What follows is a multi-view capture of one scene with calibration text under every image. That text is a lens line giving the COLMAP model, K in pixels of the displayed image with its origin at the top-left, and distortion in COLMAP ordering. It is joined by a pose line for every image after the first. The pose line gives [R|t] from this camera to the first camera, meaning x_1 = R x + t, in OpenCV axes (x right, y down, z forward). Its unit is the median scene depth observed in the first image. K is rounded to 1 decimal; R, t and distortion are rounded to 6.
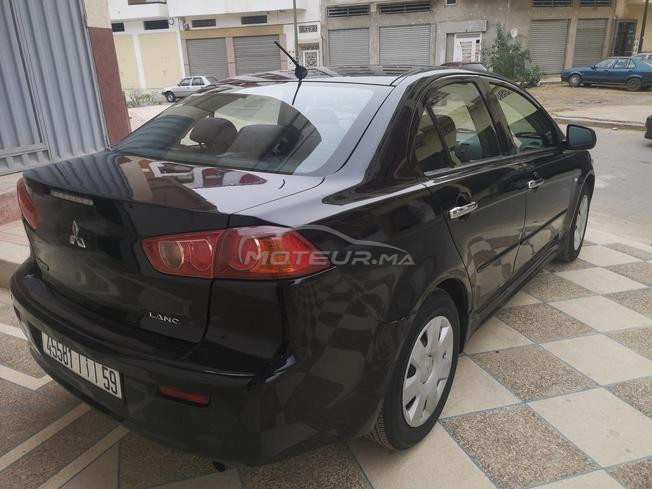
lens RADIAL K [[501.6, 0, 326.0], [0, 501.6, 244.5], [0, 0, 1]] dist [0.036986, -0.008660]
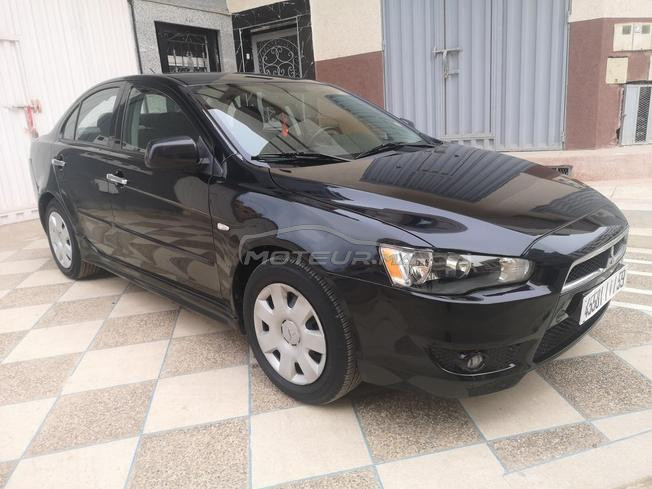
lens RADIAL K [[501.6, 0, 326.0], [0, 501.6, 244.5], [0, 0, 1]] dist [0.036986, -0.008660]
pose [[-0.103884, 0.291007, -0.951064, 0.740123], [-0.263850, 0.913913, 0.308459, -0.235875], [0.958953, 0.282982, -0.018159, 0.763979]]
